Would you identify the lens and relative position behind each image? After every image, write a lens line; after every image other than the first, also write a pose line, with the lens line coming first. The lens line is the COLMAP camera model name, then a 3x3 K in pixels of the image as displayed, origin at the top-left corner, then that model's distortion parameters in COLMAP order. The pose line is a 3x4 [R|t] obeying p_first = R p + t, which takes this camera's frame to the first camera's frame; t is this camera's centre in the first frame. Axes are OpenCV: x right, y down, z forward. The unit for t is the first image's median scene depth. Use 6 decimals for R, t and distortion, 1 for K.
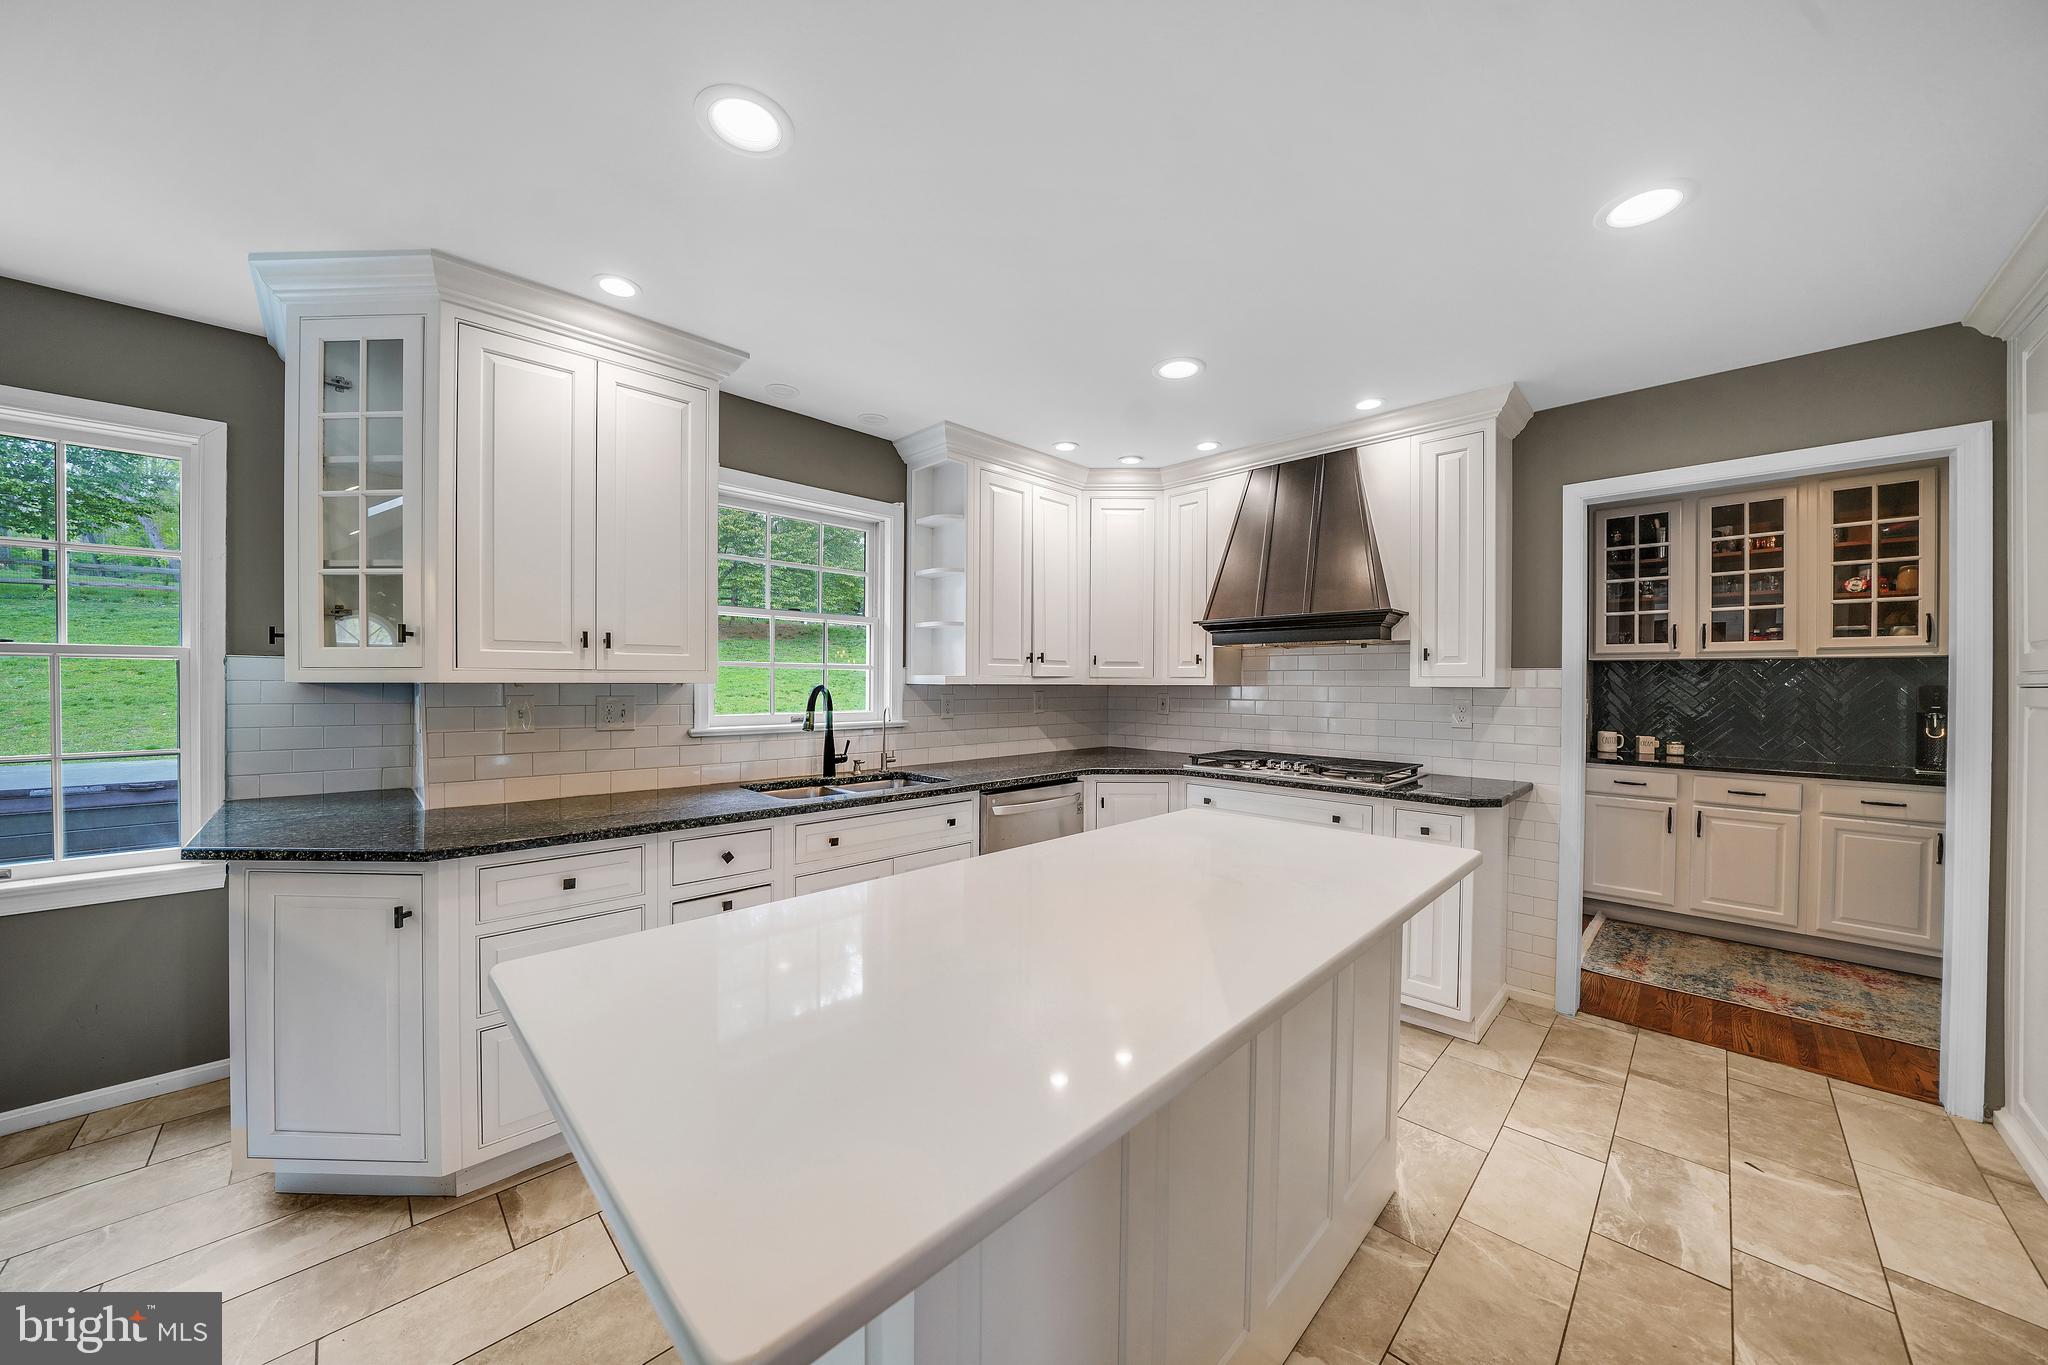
lens RADIAL K [[703.9, 0, 1029.0], [0, 703.9, 687.3], [0, 0, 1]] dist [-0.027338, 0.003027]
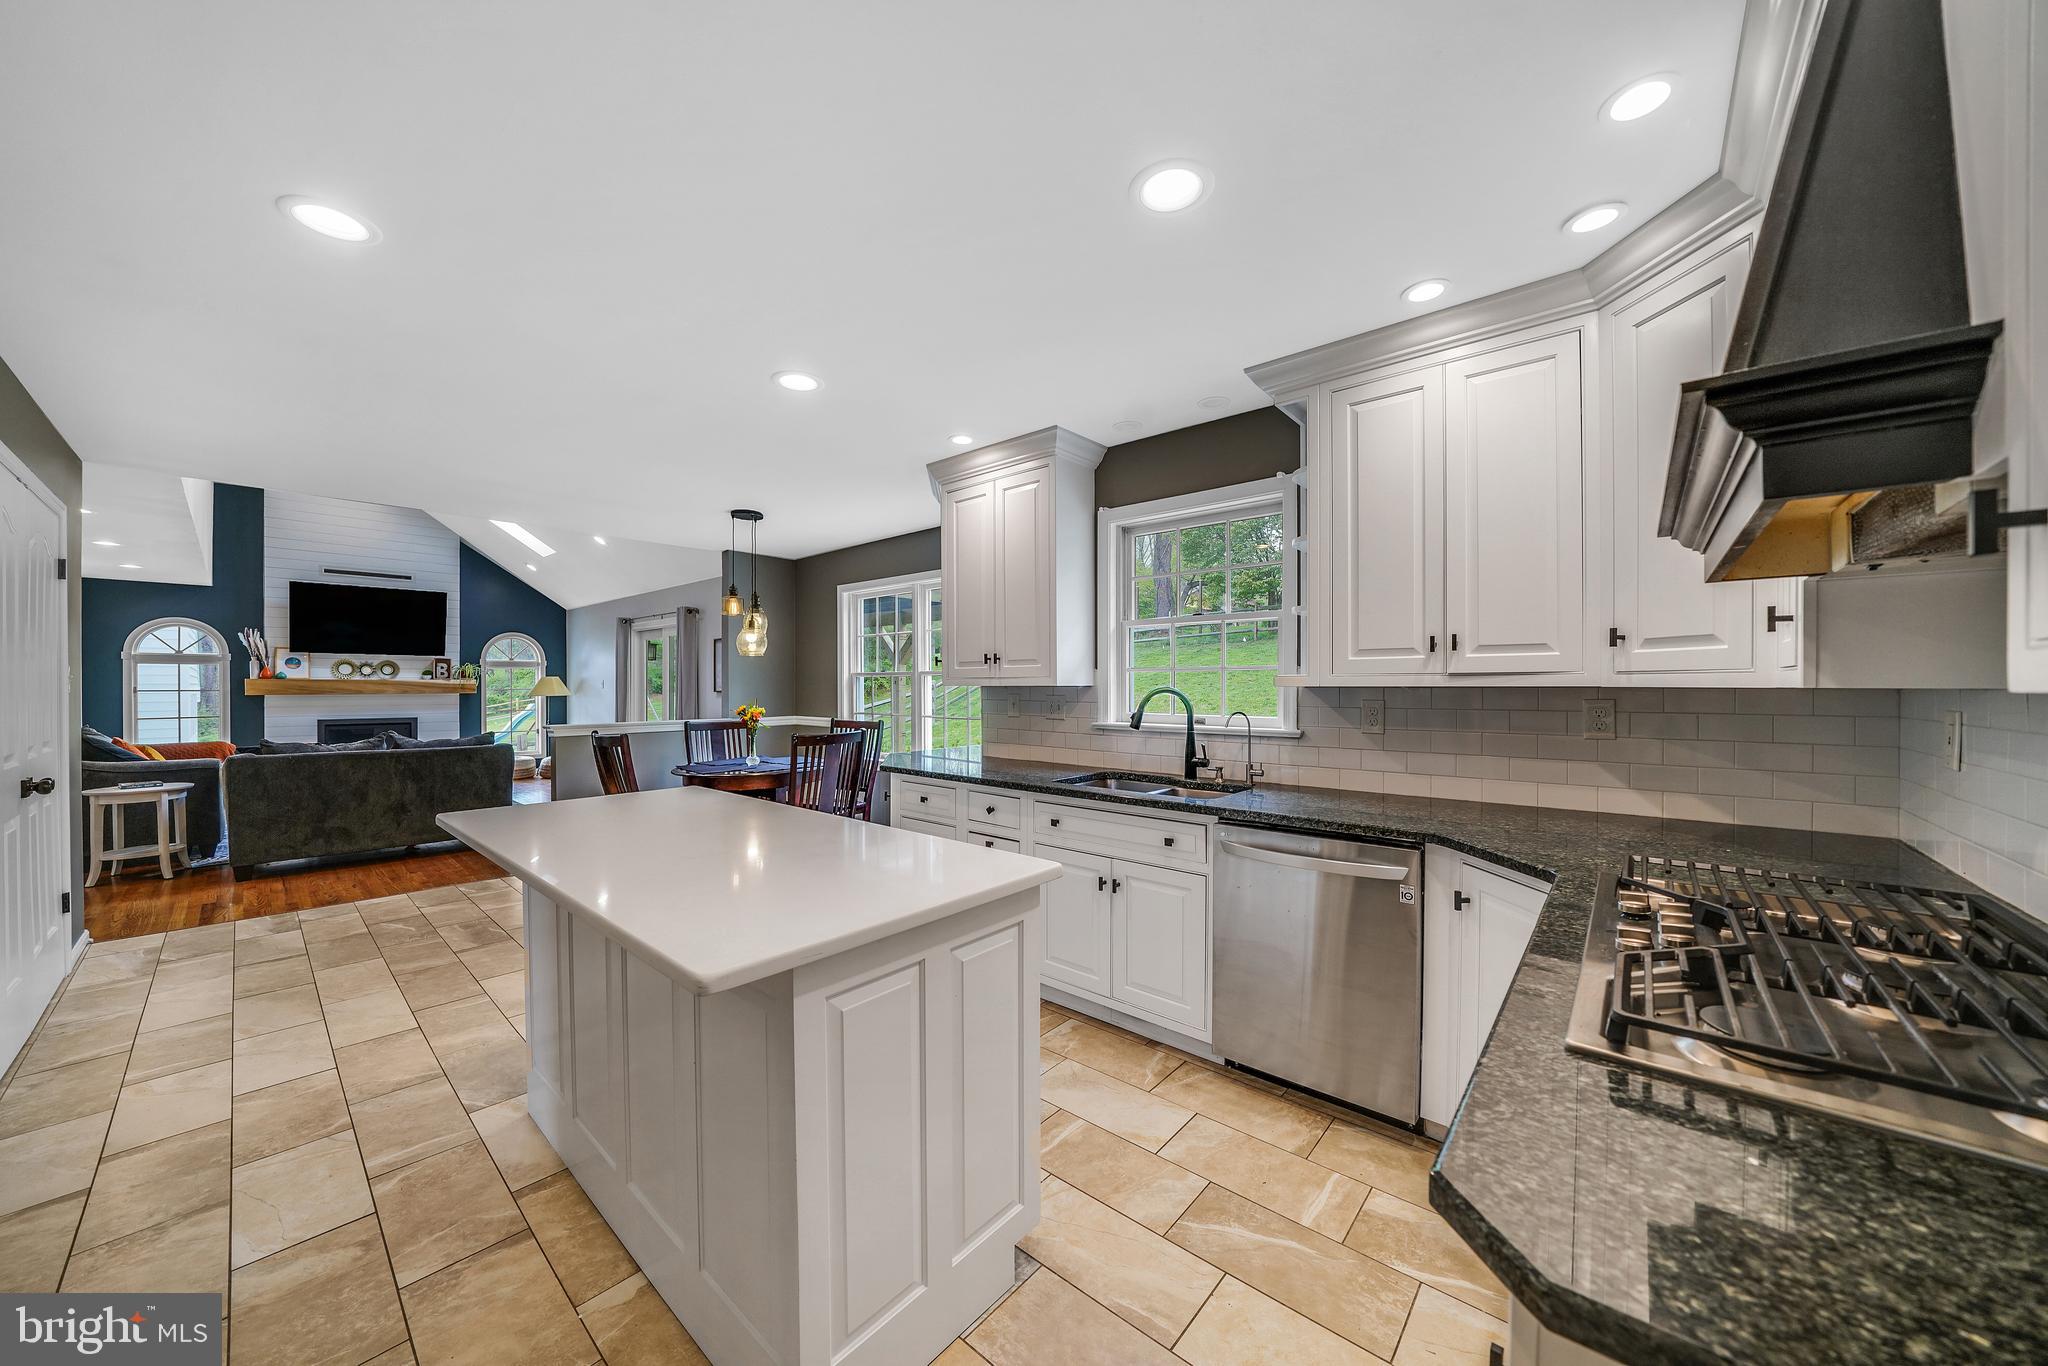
lens RADIAL K [[703.9, 0, 1018.5], [0, 703.9, 686.7], [0, 0, 1]] dist [-0.027338, 0.003027]
pose [[0.064547, -0.003129, -0.997910, 0.663245], [-0.005144, 0.999981, -0.003468, 0.000311], [0.997901, 0.005357, 0.064530, 0.654946]]
